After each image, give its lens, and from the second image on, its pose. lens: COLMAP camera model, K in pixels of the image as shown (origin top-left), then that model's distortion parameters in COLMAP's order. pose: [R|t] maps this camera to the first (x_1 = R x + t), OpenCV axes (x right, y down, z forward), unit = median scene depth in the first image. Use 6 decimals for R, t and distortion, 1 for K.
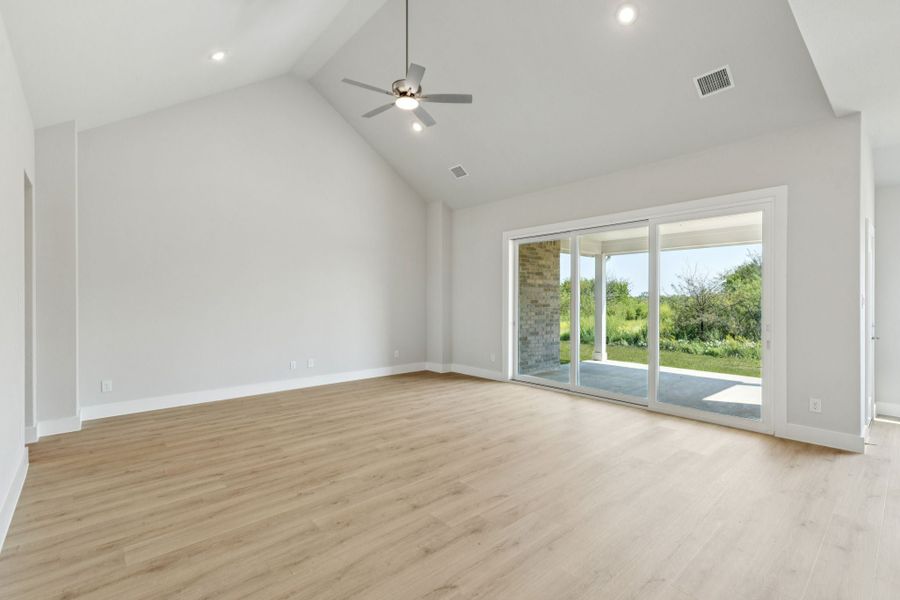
lens RADIAL K [[406.8, 0, 452.2], [0, 406.8, 299.6], [0, 0, 1]] dist [0.011136, -0.000417]
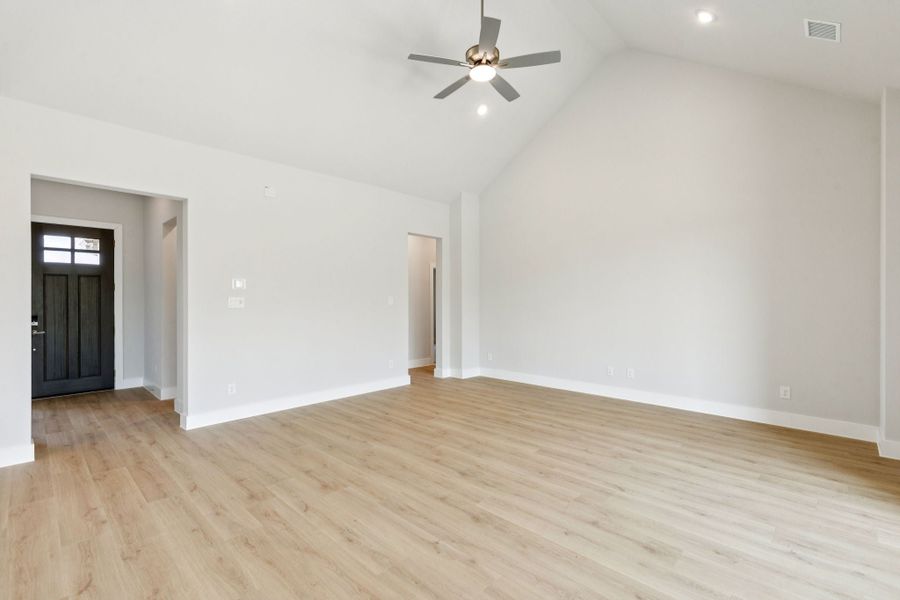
lens RADIAL K [[406.8, 0, 452.2], [0, 406.8, 299.6], [0, 0, 1]] dist [0.011136, -0.000417]
pose [[0.079297, 0.000658, -0.996851, 0.667900], [0.002472, 0.999997, 0.000857, -0.001212], [0.996848, -0.002532, 0.079295, 0.774103]]
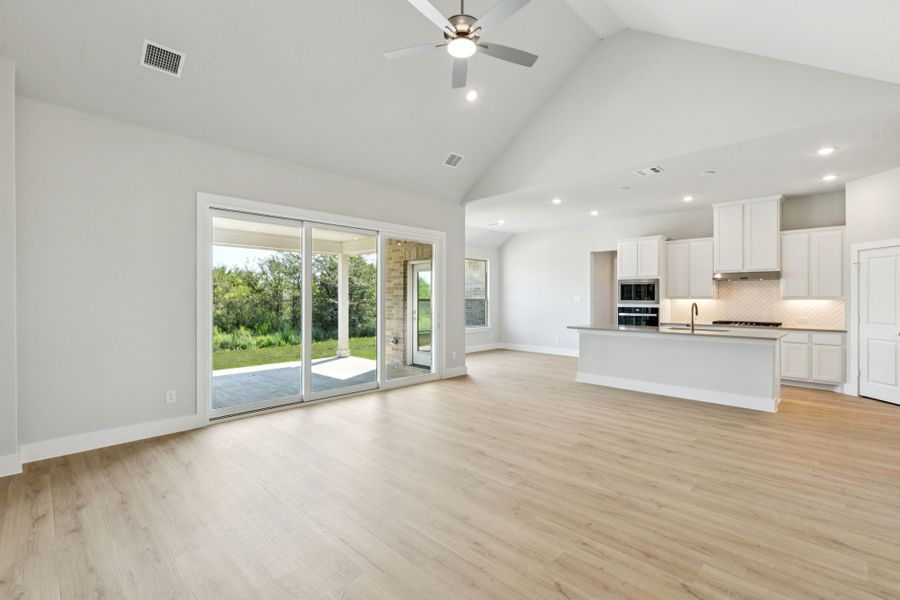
lens RADIAL K [[406.8, 0, 452.2], [0, 406.8, 299.6], [0, 0, 1]] dist [0.011136, -0.000417]
pose [[-0.070074, -0.005741, 0.997525, -0.793904], [-0.002143, 0.999982, 0.005604, -0.004131], [-0.997539, -0.001745, -0.070085, 0.958772]]
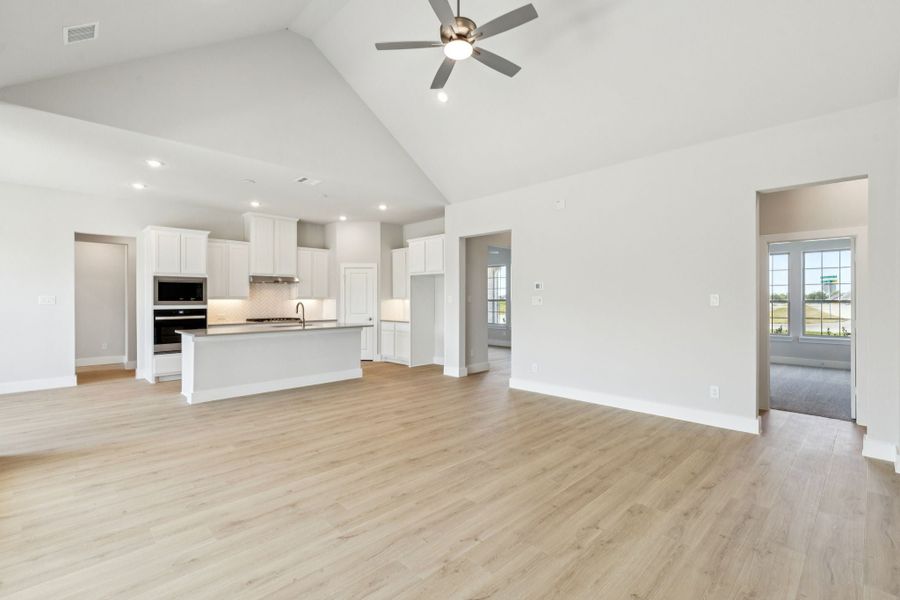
lens RADIAL K [[406.8, 0, 452.2], [0, 406.8, 299.6], [0, 0, 1]] dist [0.011136, -0.000417]
pose [[-0.998893, 0.000311, -0.047048, -0.055142], [0.000246, 0.999999, 0.001381, 0.000107], [0.047049, 0.001368, -0.998892, 1.596992]]
